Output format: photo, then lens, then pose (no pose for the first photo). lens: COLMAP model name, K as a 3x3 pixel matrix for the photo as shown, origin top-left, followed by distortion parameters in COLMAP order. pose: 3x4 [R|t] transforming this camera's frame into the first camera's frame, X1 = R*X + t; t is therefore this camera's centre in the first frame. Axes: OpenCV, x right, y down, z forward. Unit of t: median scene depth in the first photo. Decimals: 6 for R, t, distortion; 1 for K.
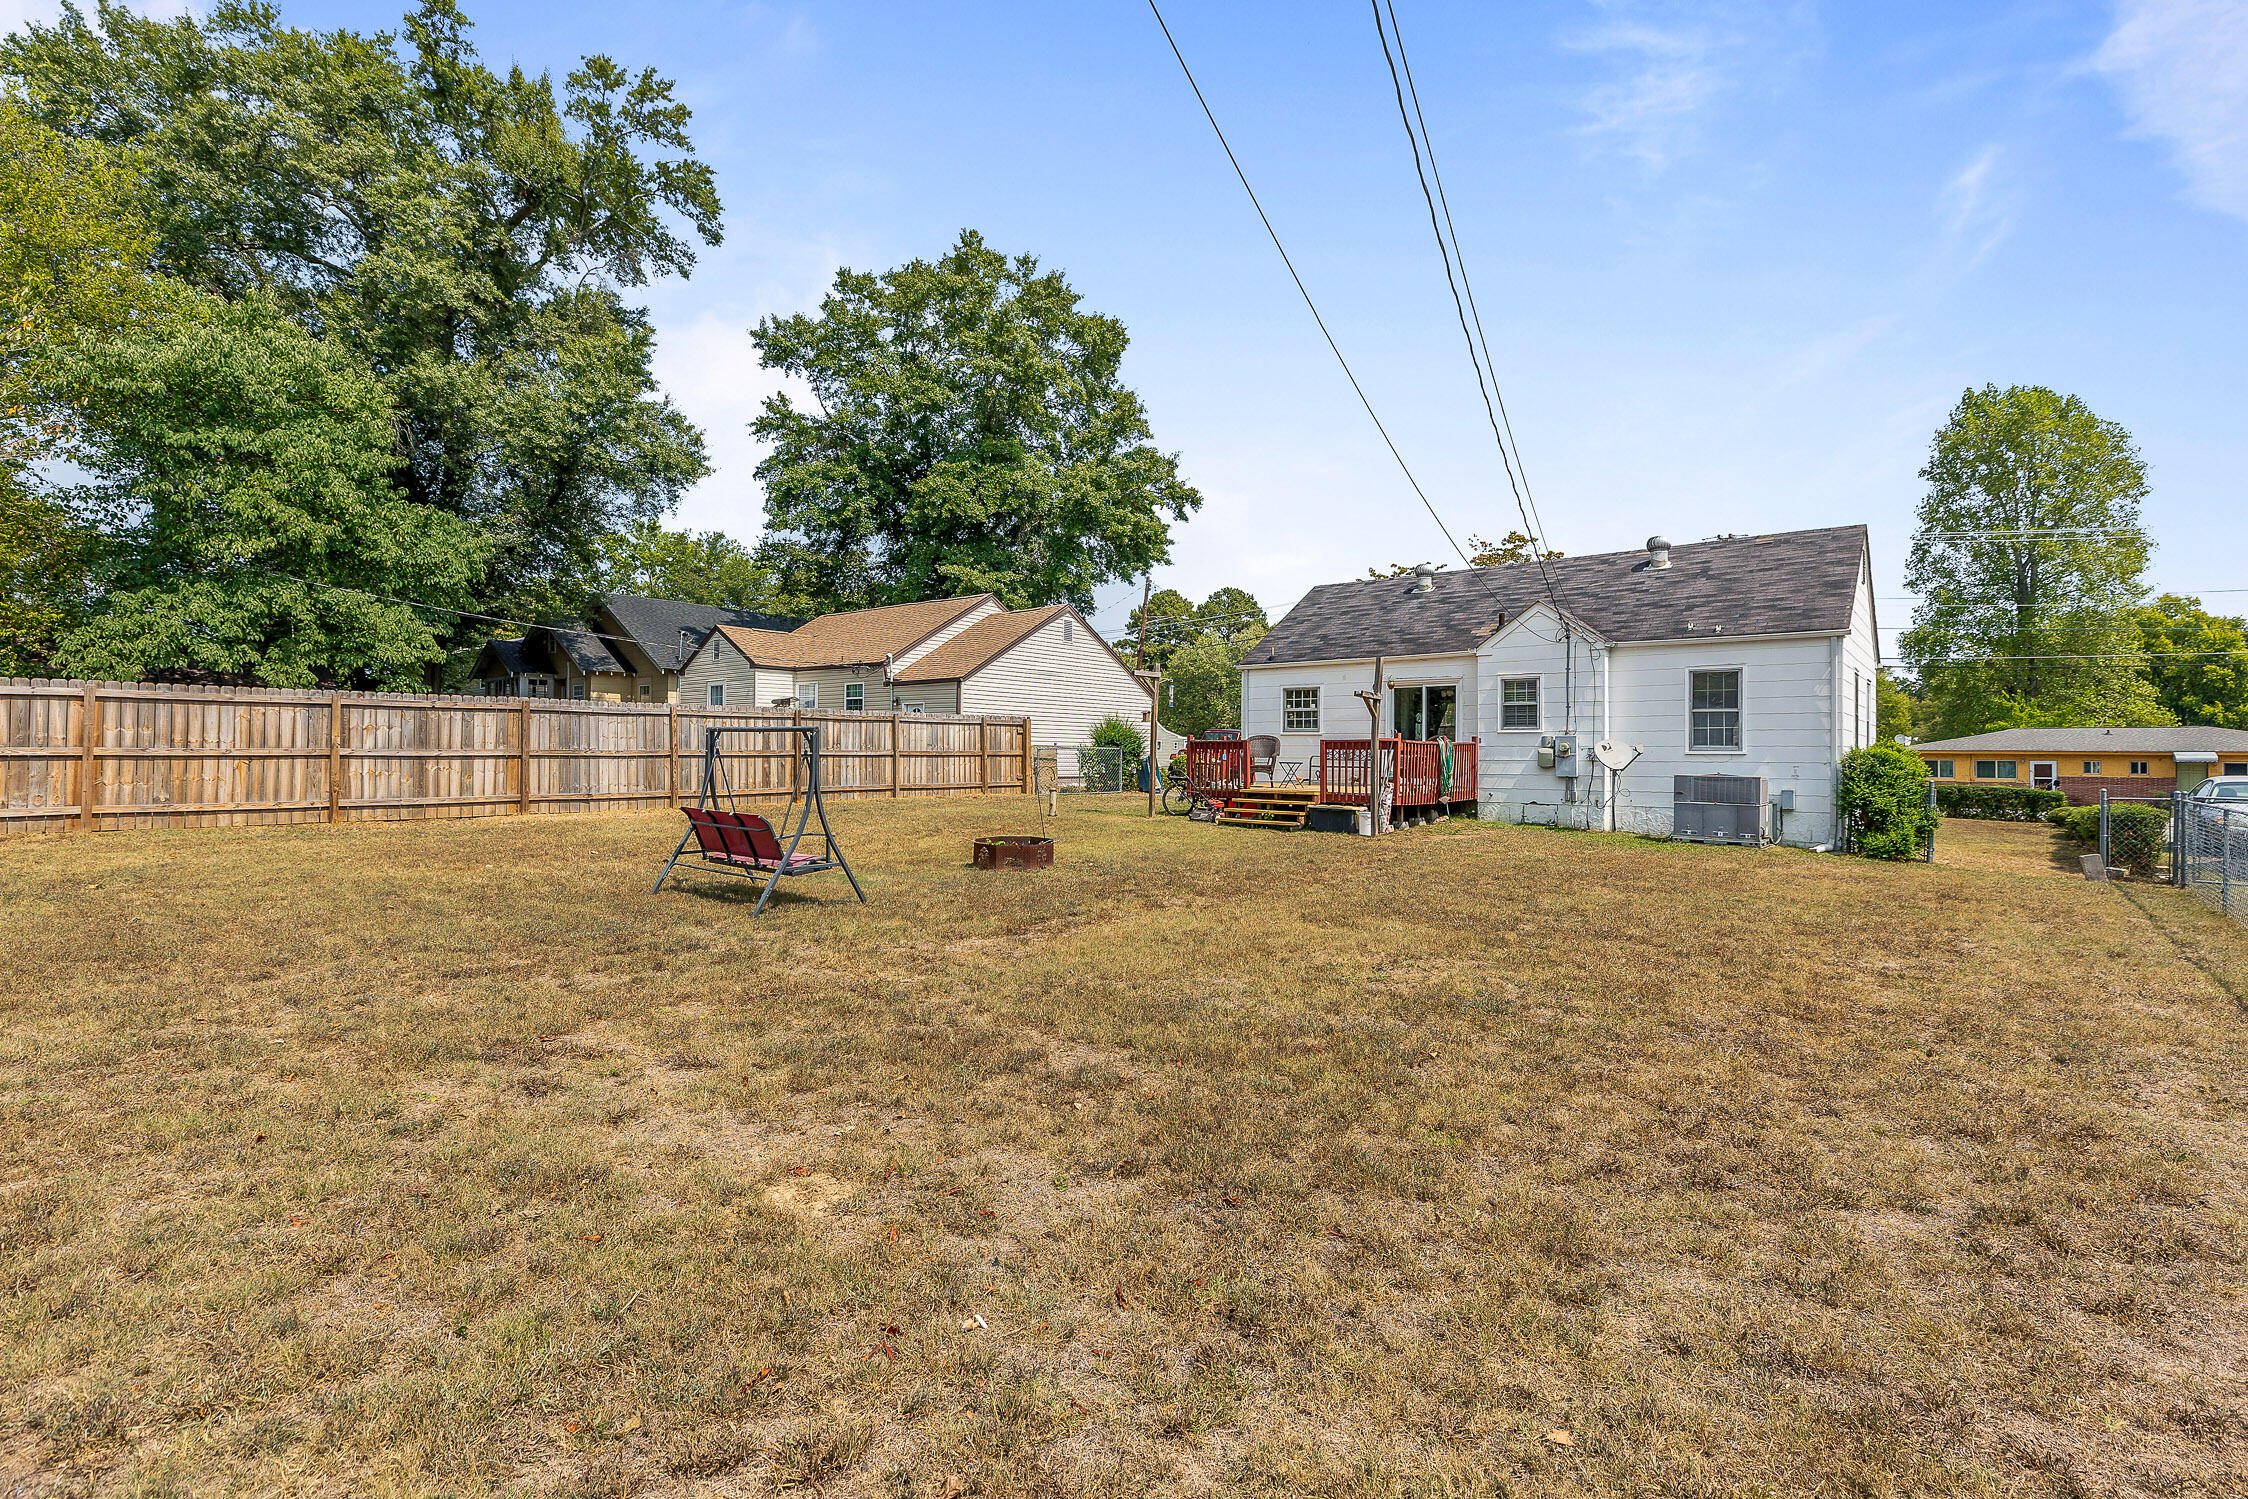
lens RADIAL K [[1012.2, 0, 1120.7], [0, 1012.2, 748.9], [0, 0, 1]] dist [0.003911, -0.000505]
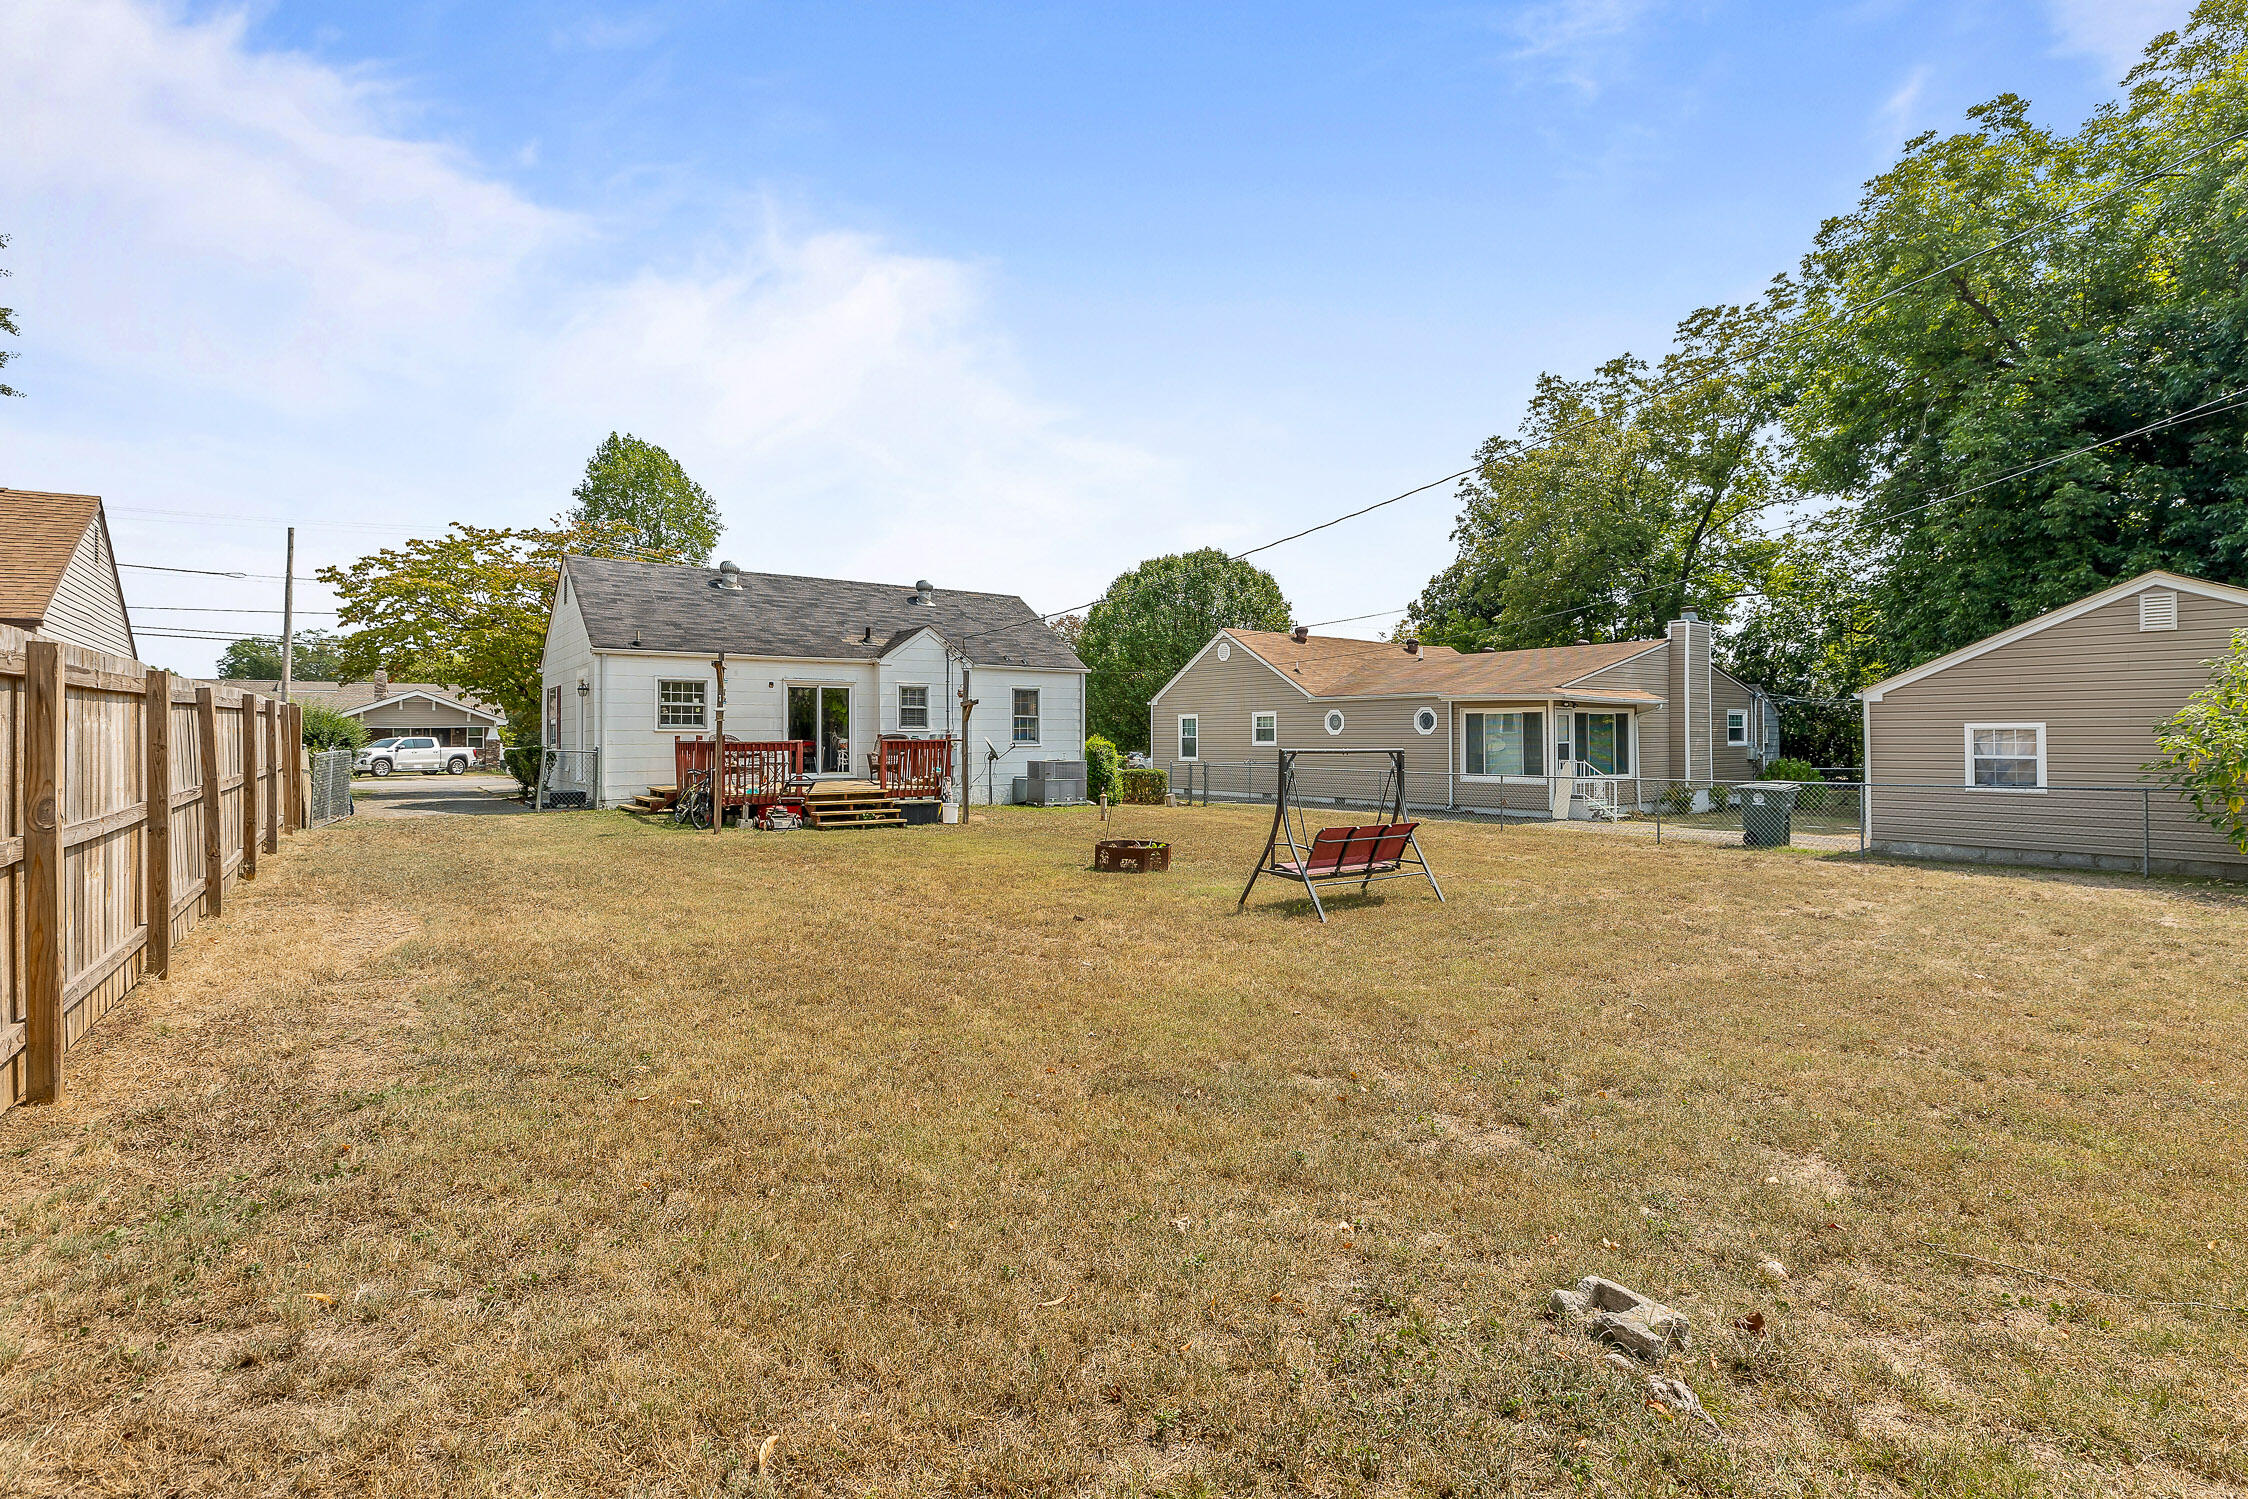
lens RADIAL K [[1012.2, 0, 1123.3], [0, 1012.2, 737.9], [0, 0, 1]] dist [0.003911, -0.000505]
pose [[0.219153, -0.013897, 0.975591, -0.745392], [0.000674, 0.999900, 0.014091, -0.025092], [-0.975690, -0.002430, 0.219141, 0.490971]]
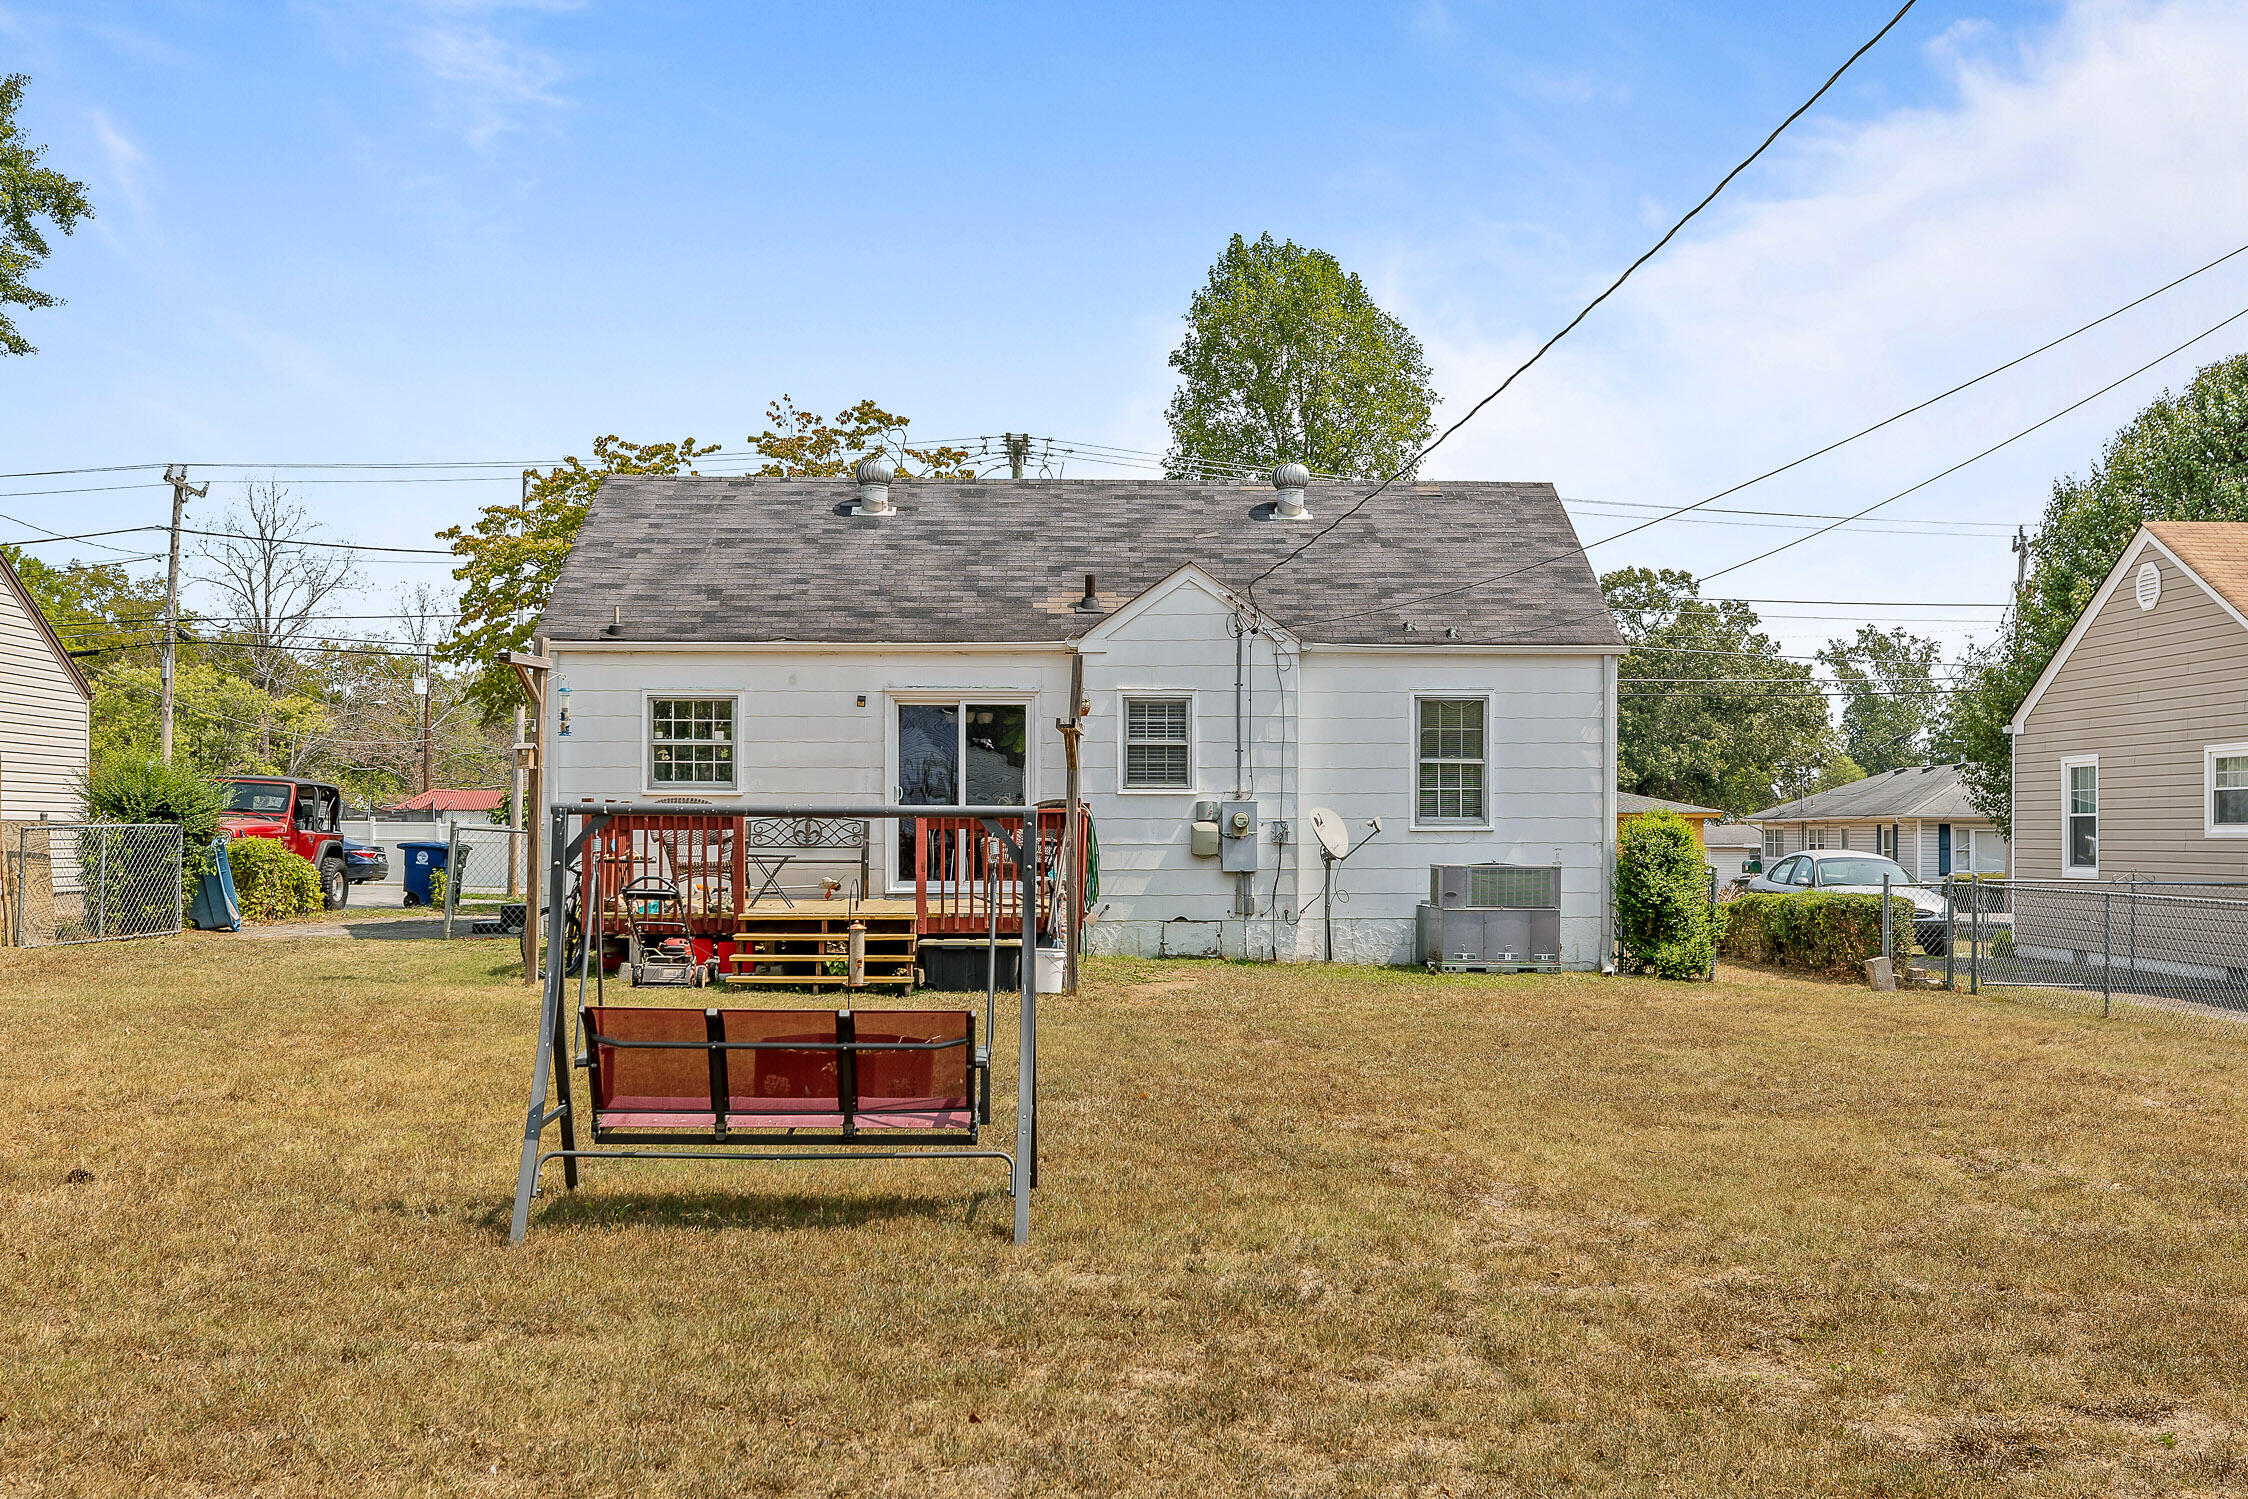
lens RADIAL K [[2195.1, 0, 1167.0], [0, 2195.1, 829.0], [0, 0, 1]] dist [-0.004663, 0.000000]
pose [[0.732200, -0.010279, 0.681012, -0.429870], [0.003788, 0.999932, 0.011020, -0.010436], [-0.681079, -0.005489, 0.732189, 0.110874]]
